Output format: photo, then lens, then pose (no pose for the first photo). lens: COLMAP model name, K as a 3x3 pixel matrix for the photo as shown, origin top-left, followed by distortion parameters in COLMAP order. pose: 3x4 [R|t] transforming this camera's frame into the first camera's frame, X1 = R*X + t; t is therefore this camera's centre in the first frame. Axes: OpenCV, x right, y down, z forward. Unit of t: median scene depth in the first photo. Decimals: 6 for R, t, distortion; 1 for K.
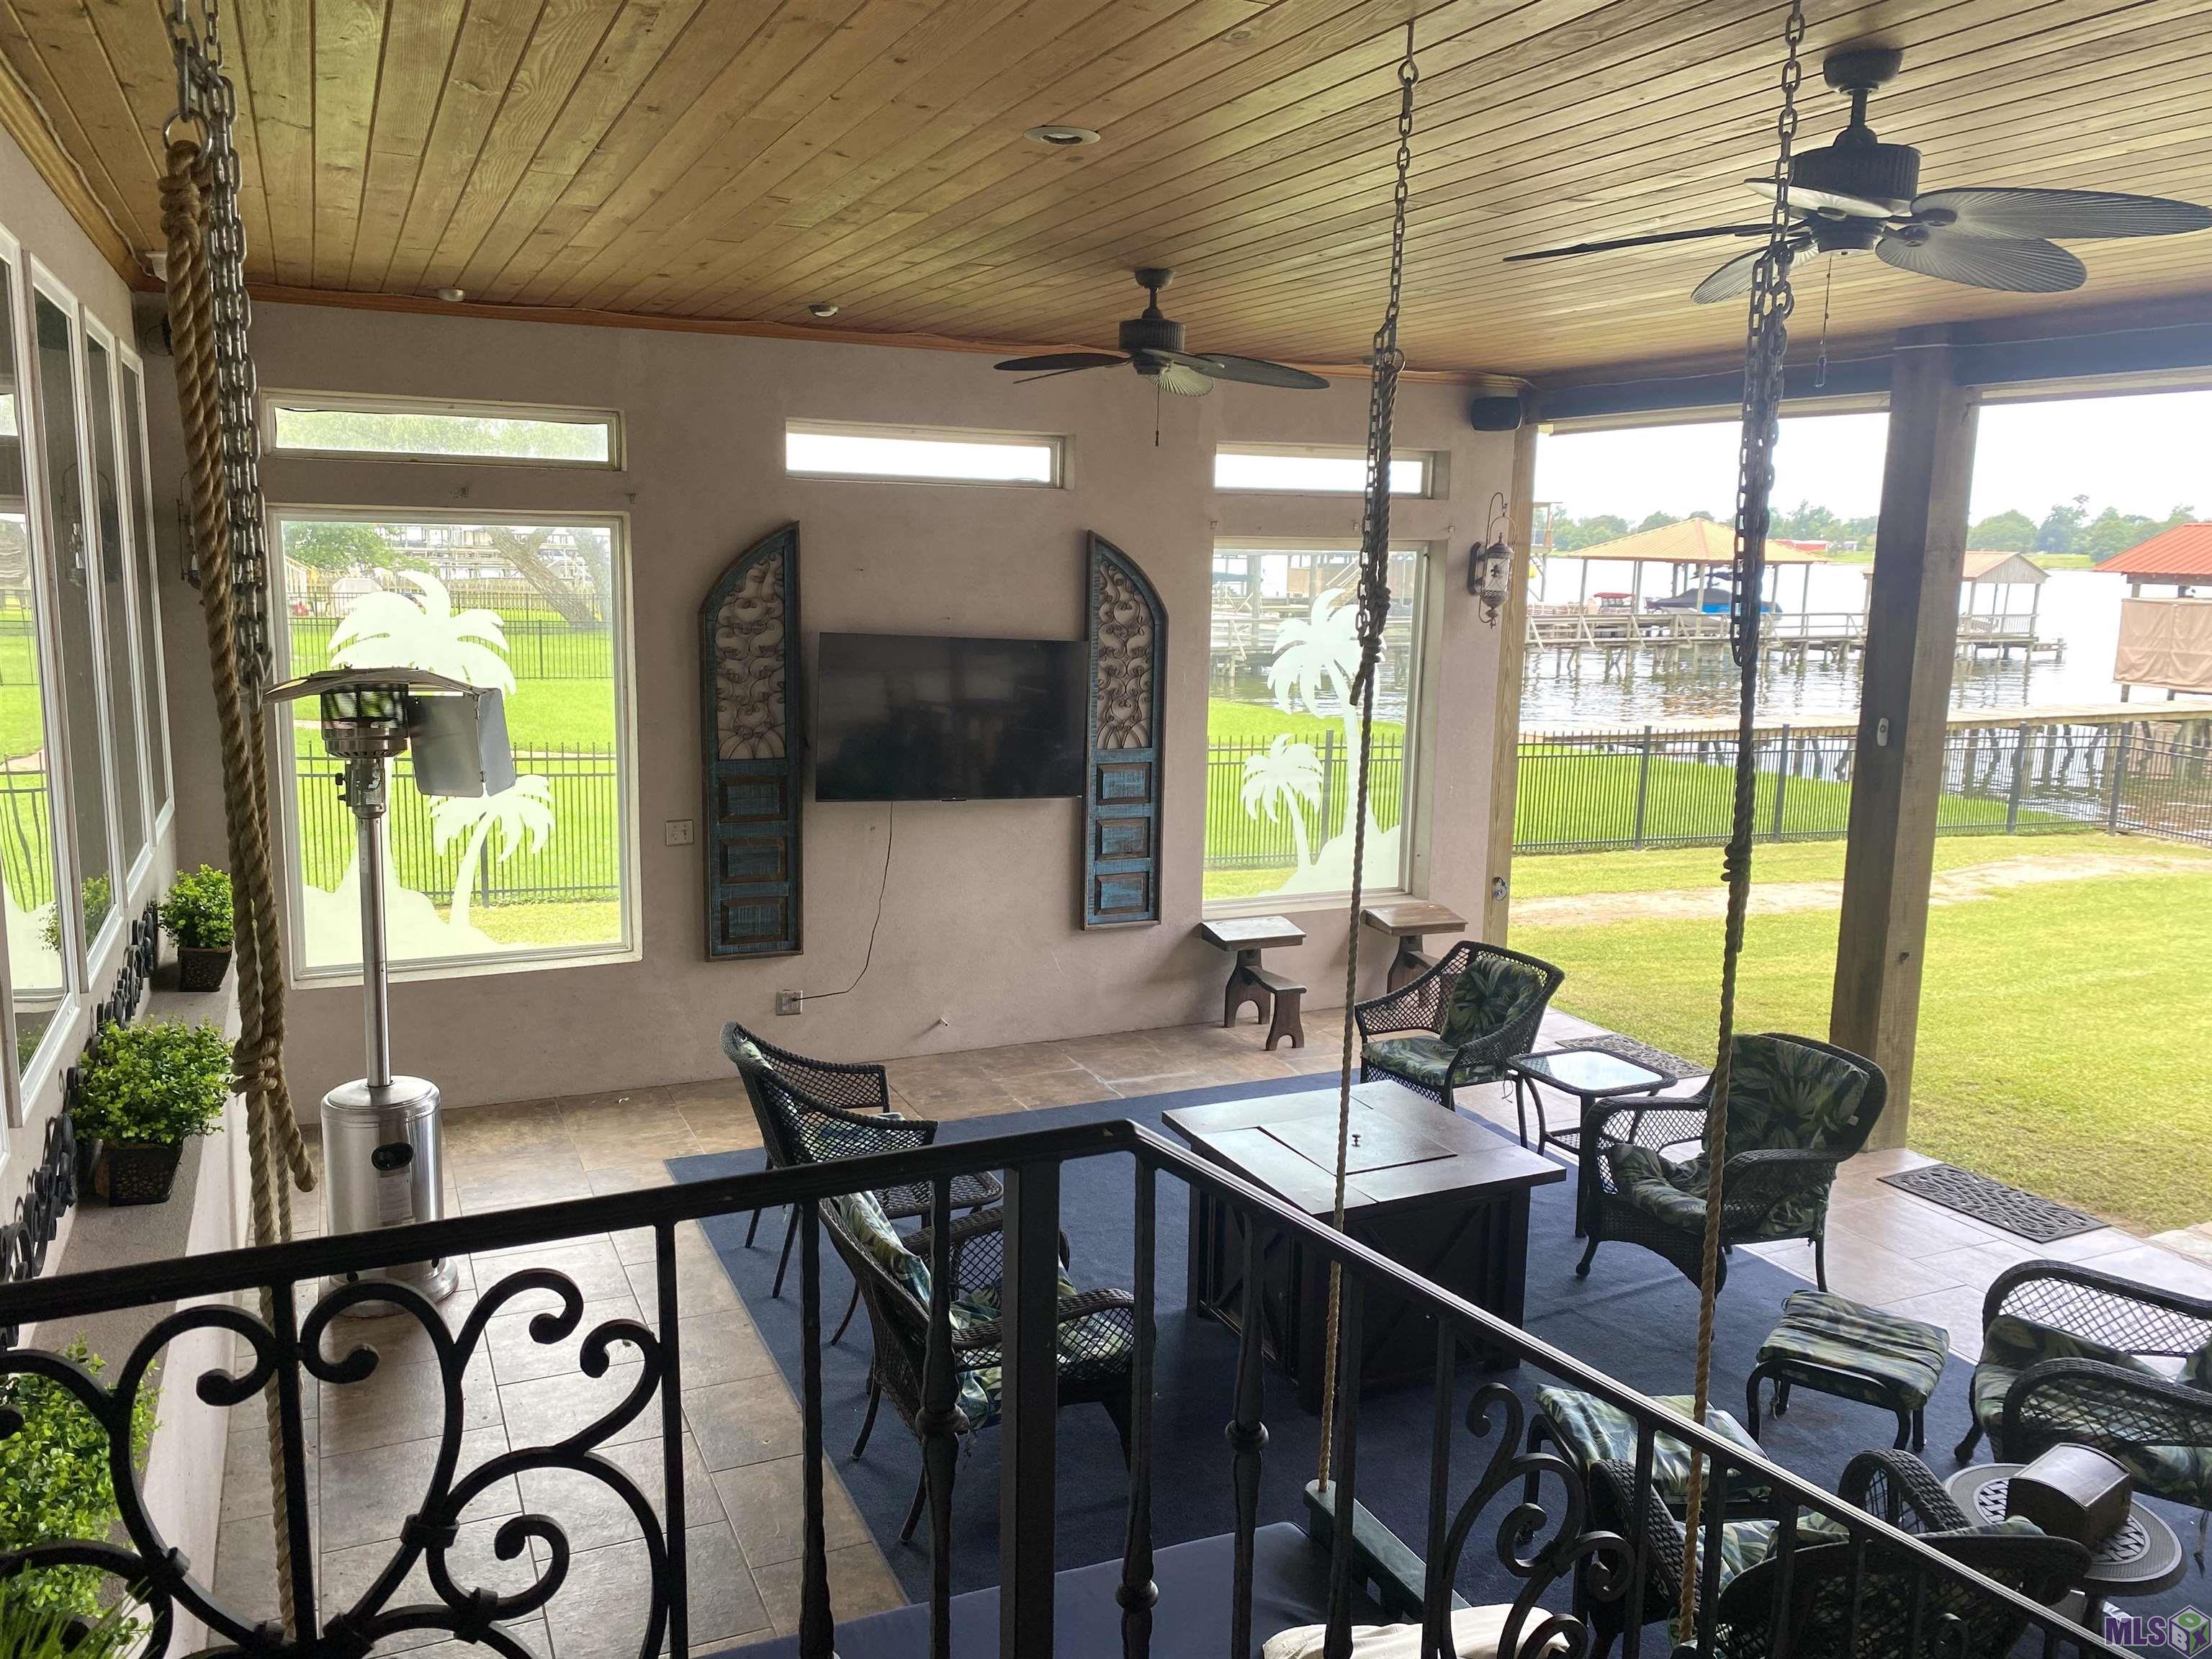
lens RADIAL K [[1663.9, 0, 1111.8], [0, 1663.9, 808.5], [0, 0, 1]] dist [0.009637, -0.003598]
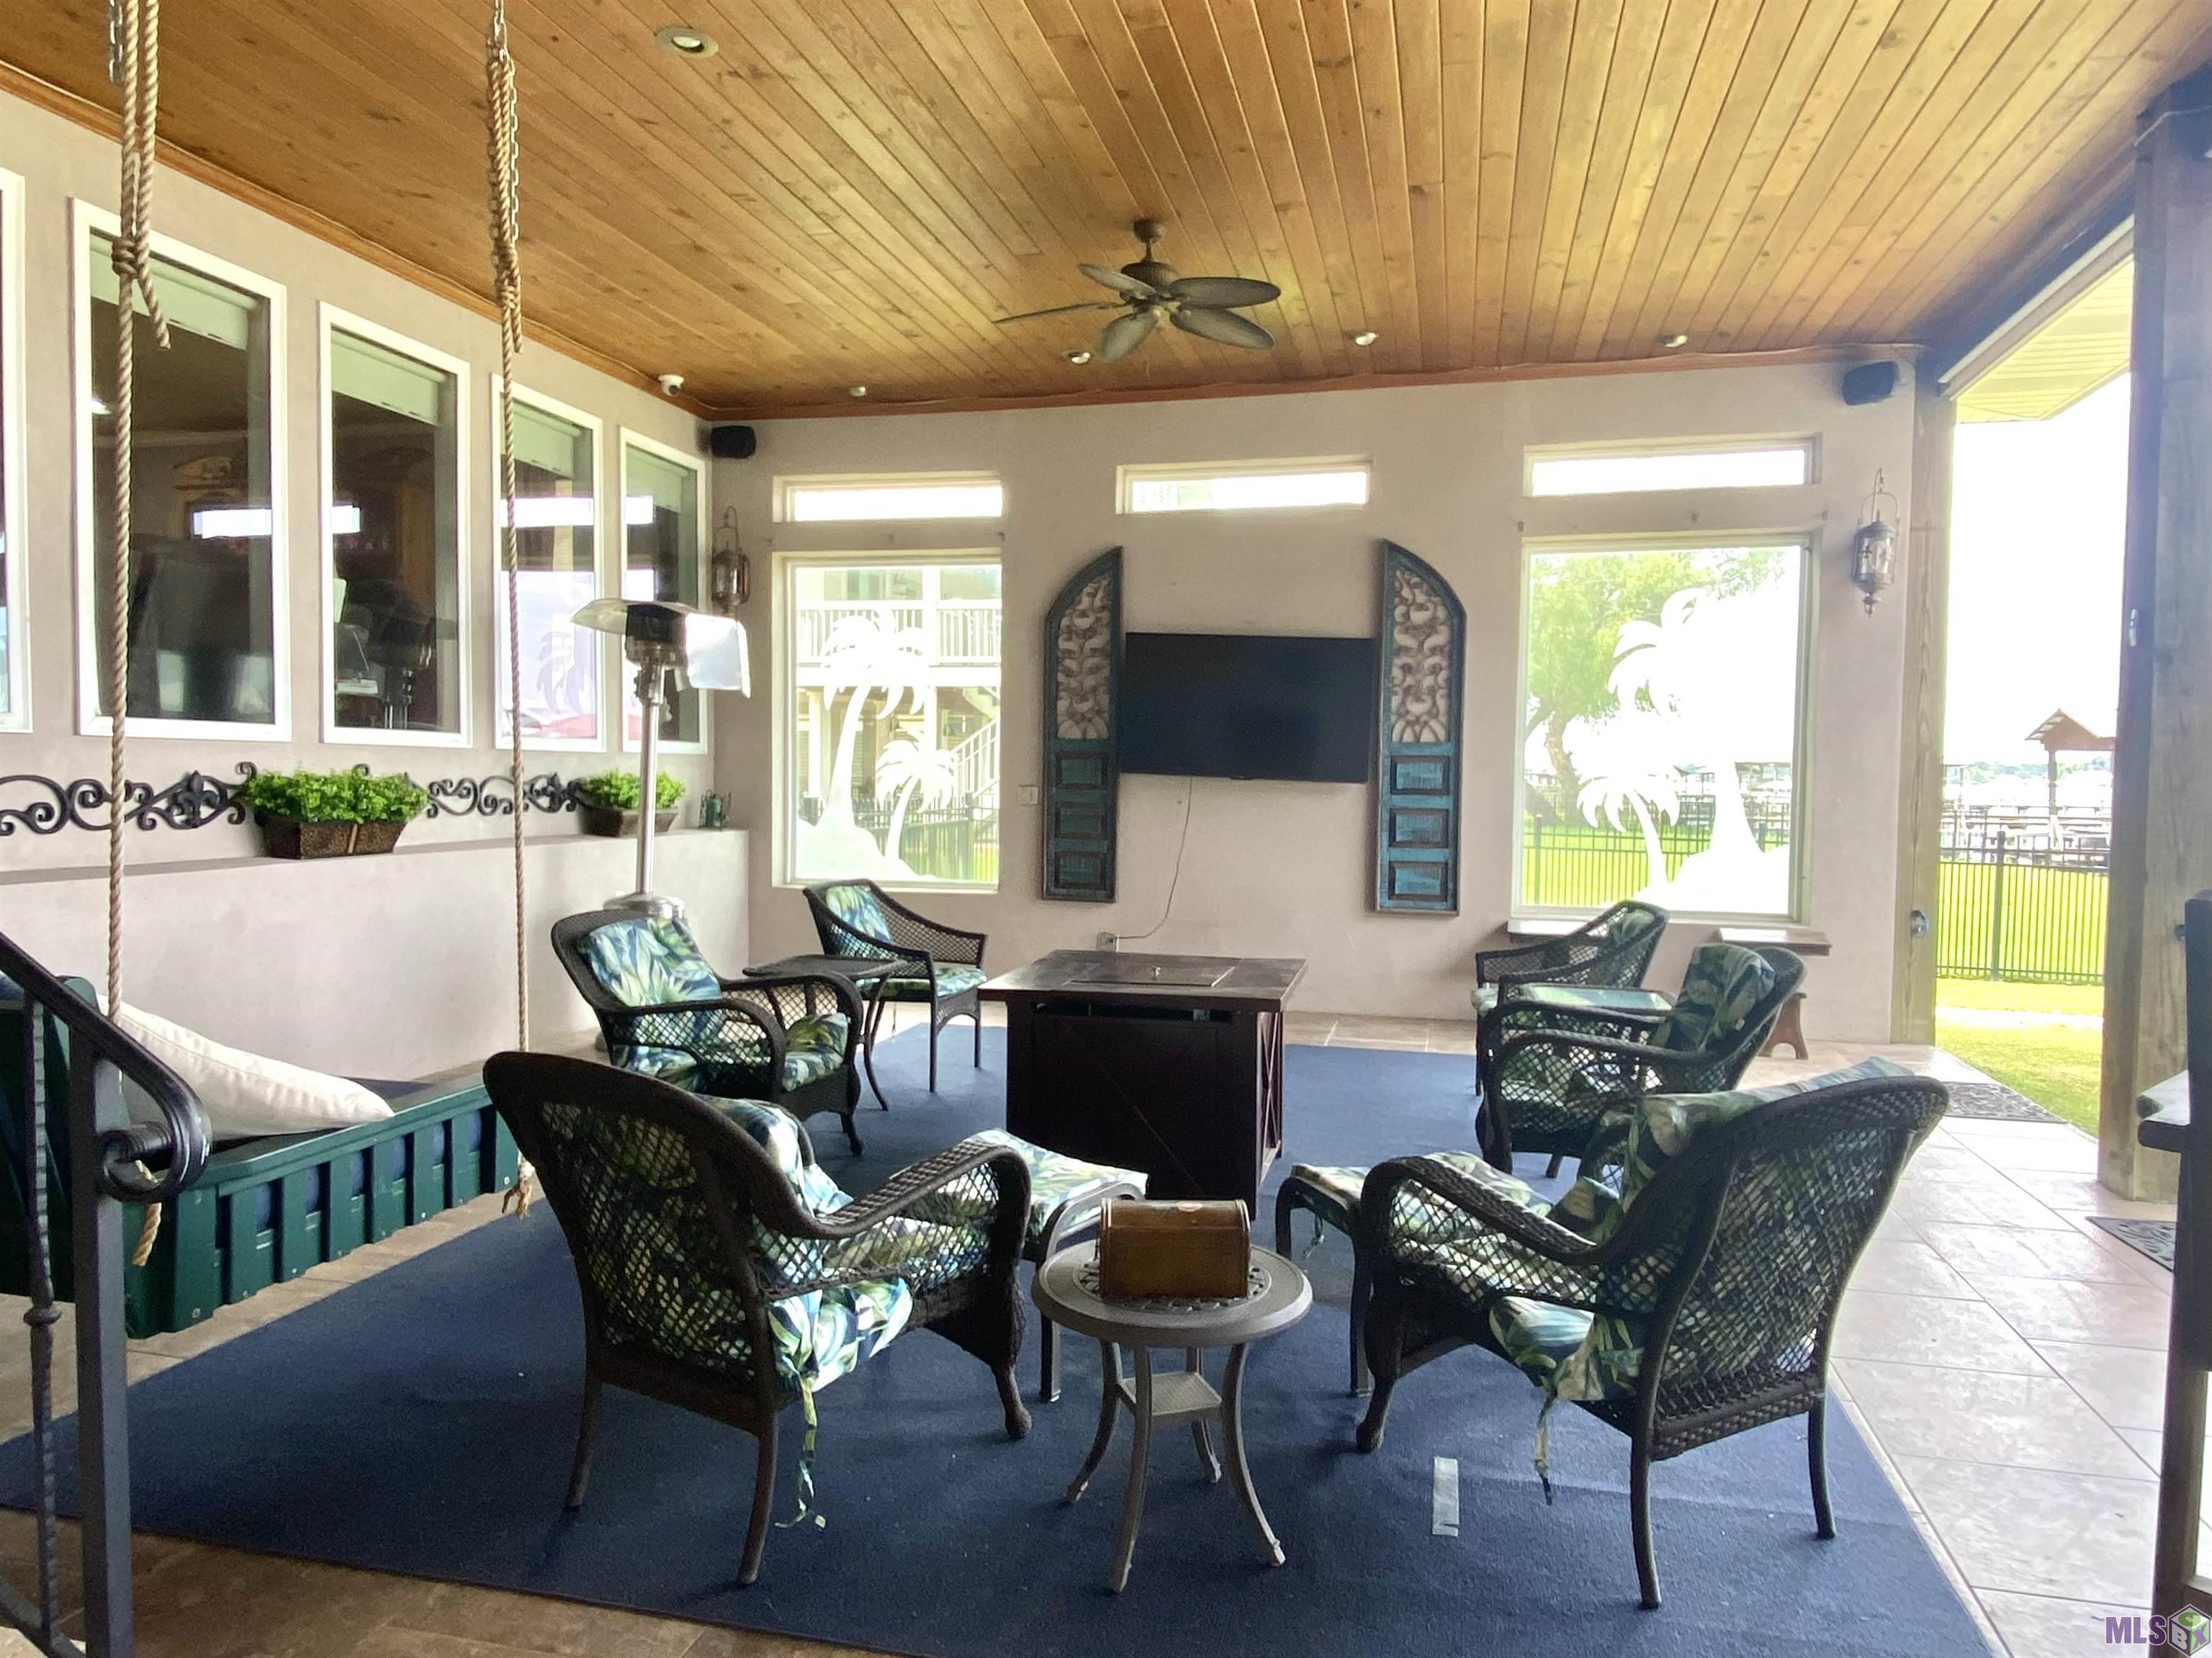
lens RADIAL K [[1400.6, 0, 1105.1], [0, 1400.6, 850.8], [0, 0, 1]] dist [0.002970, -0.002261]
pose [[0.777800, 0.020892, -0.628164, 0.420519], [-0.092112, 0.992445, -0.081046, 0.125887], [0.621725, 0.120899, 0.773848, 0.196905]]
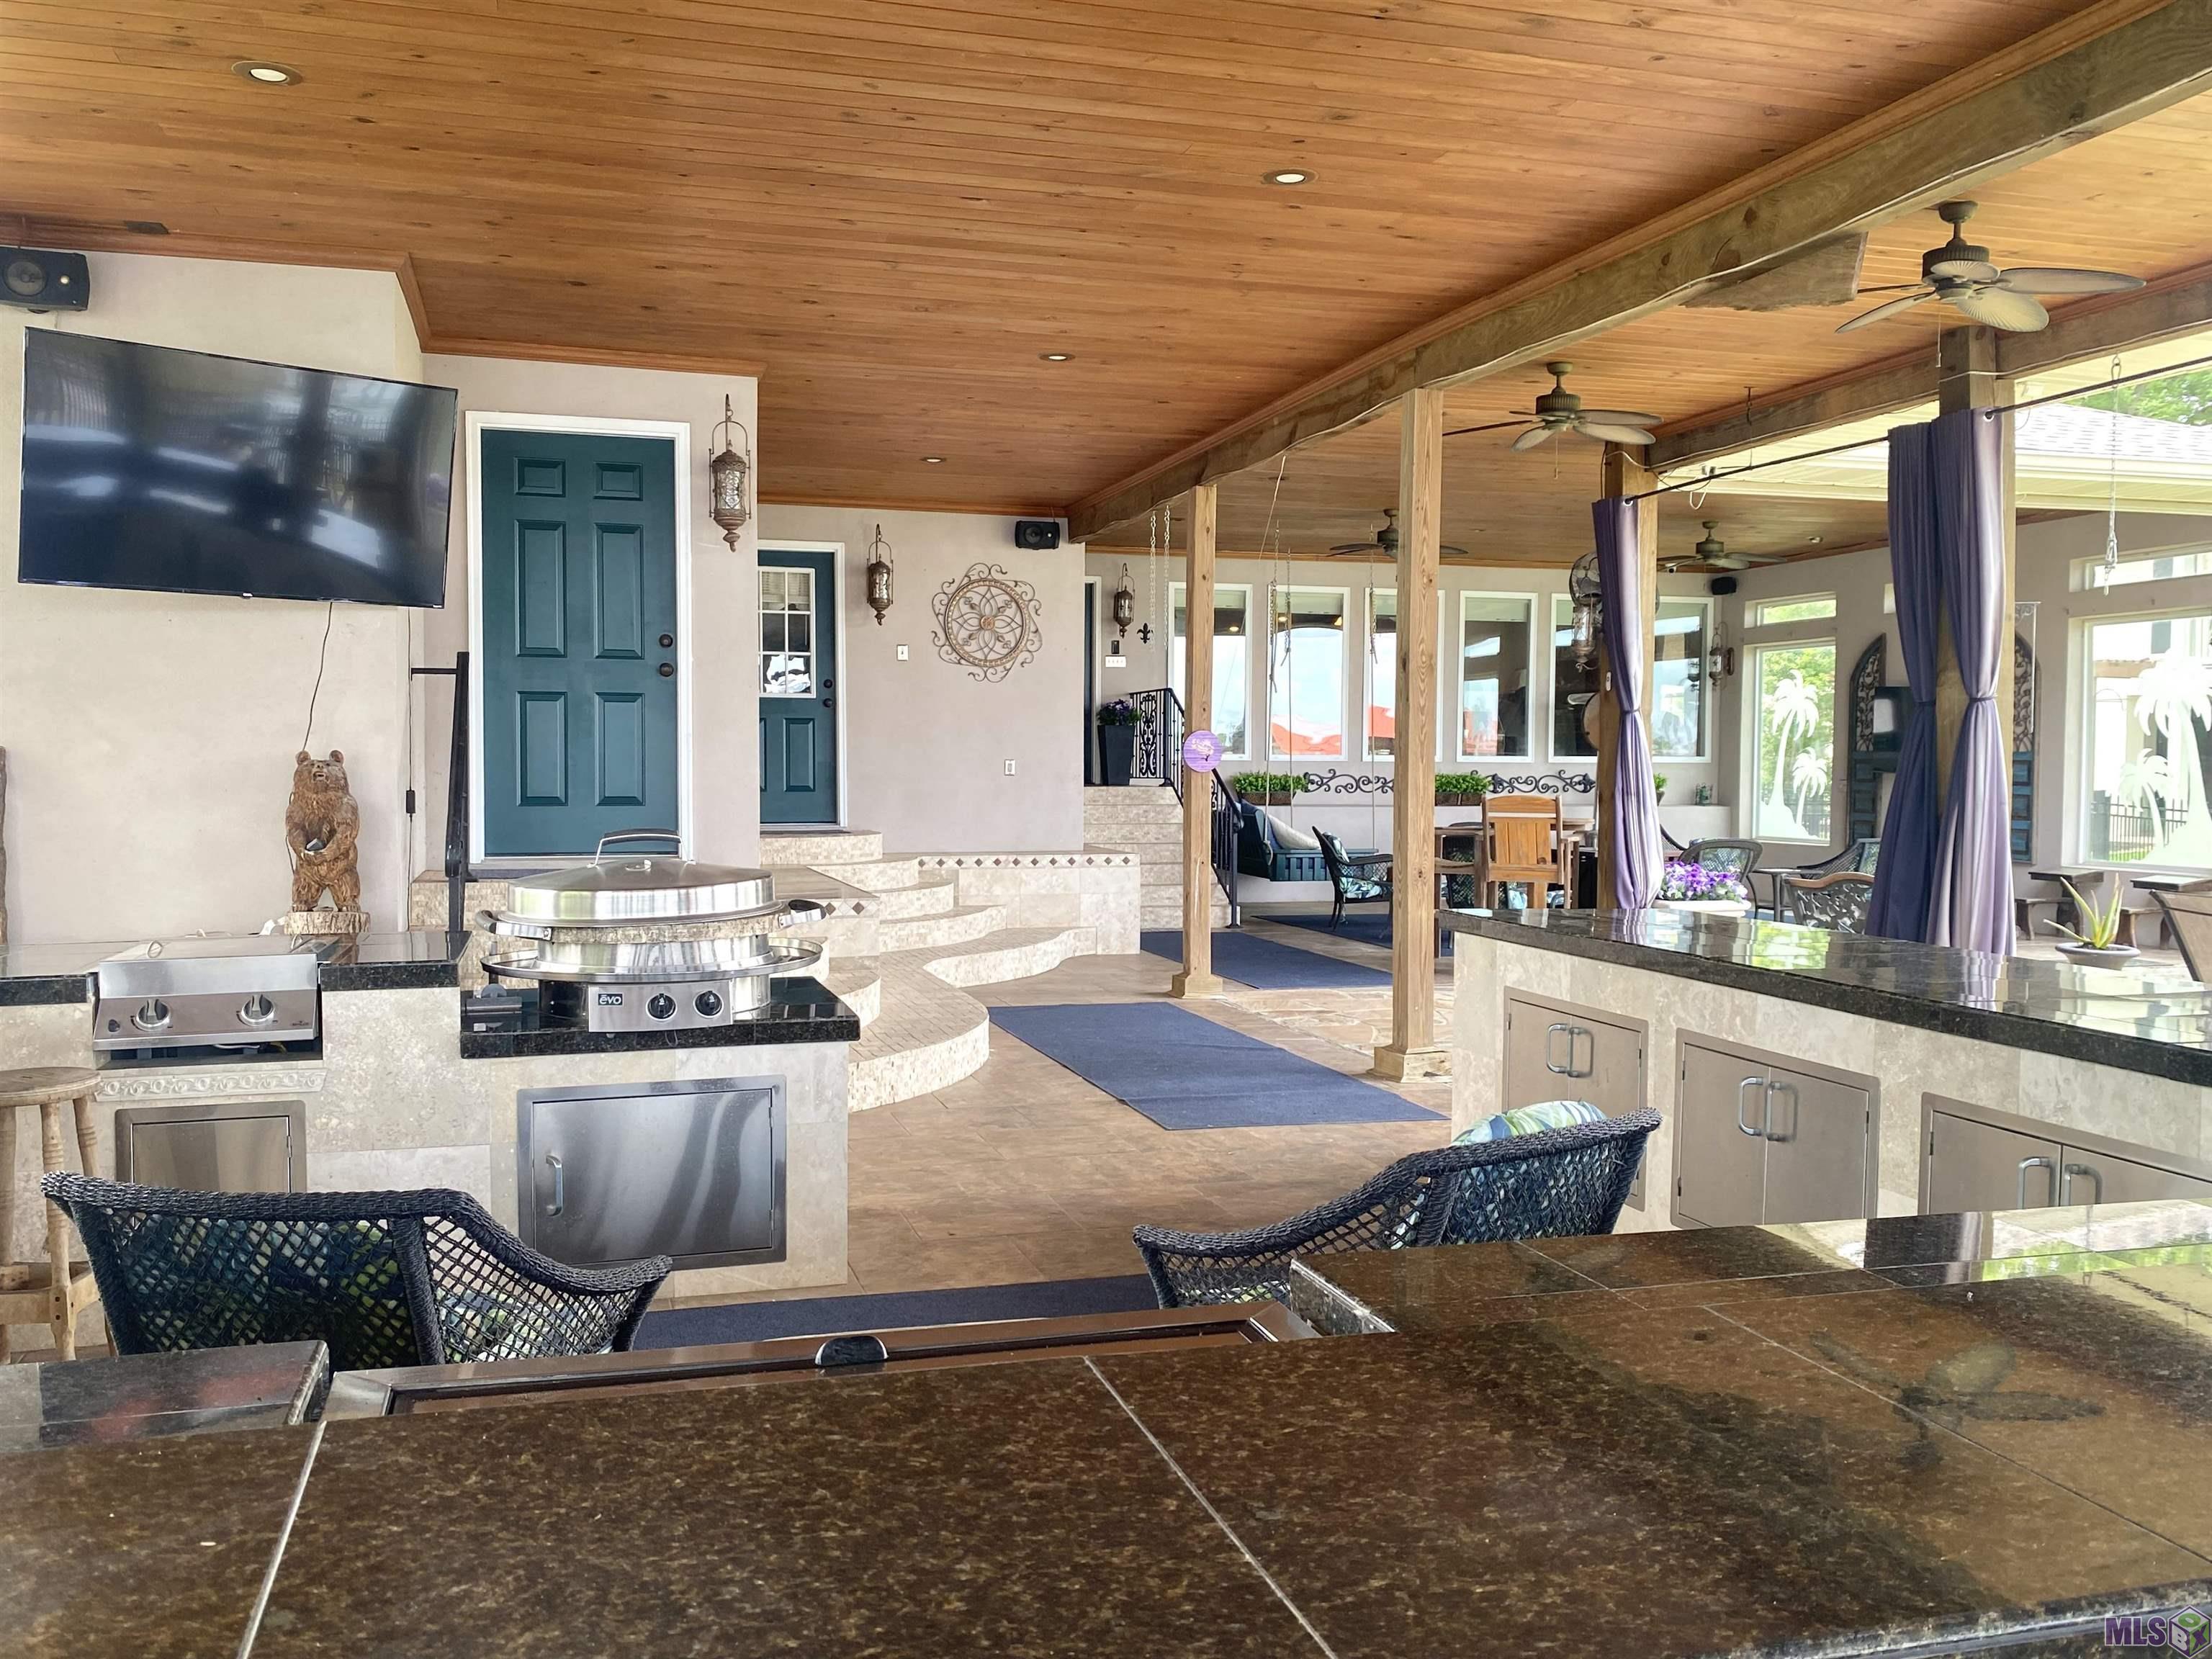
lens RADIAL K [[1877.3, 0, 1107.9], [0, 1877.3, 833.2], [0, 0, 1]] dist [0.001327, 0.000208]
pose [[-0.166344, 0.015362, -0.985948, 2.052381], [-0.158758, 0.986417, 0.042154, 0.112008], [0.973204, 0.163539, -0.161646, 0.445889]]
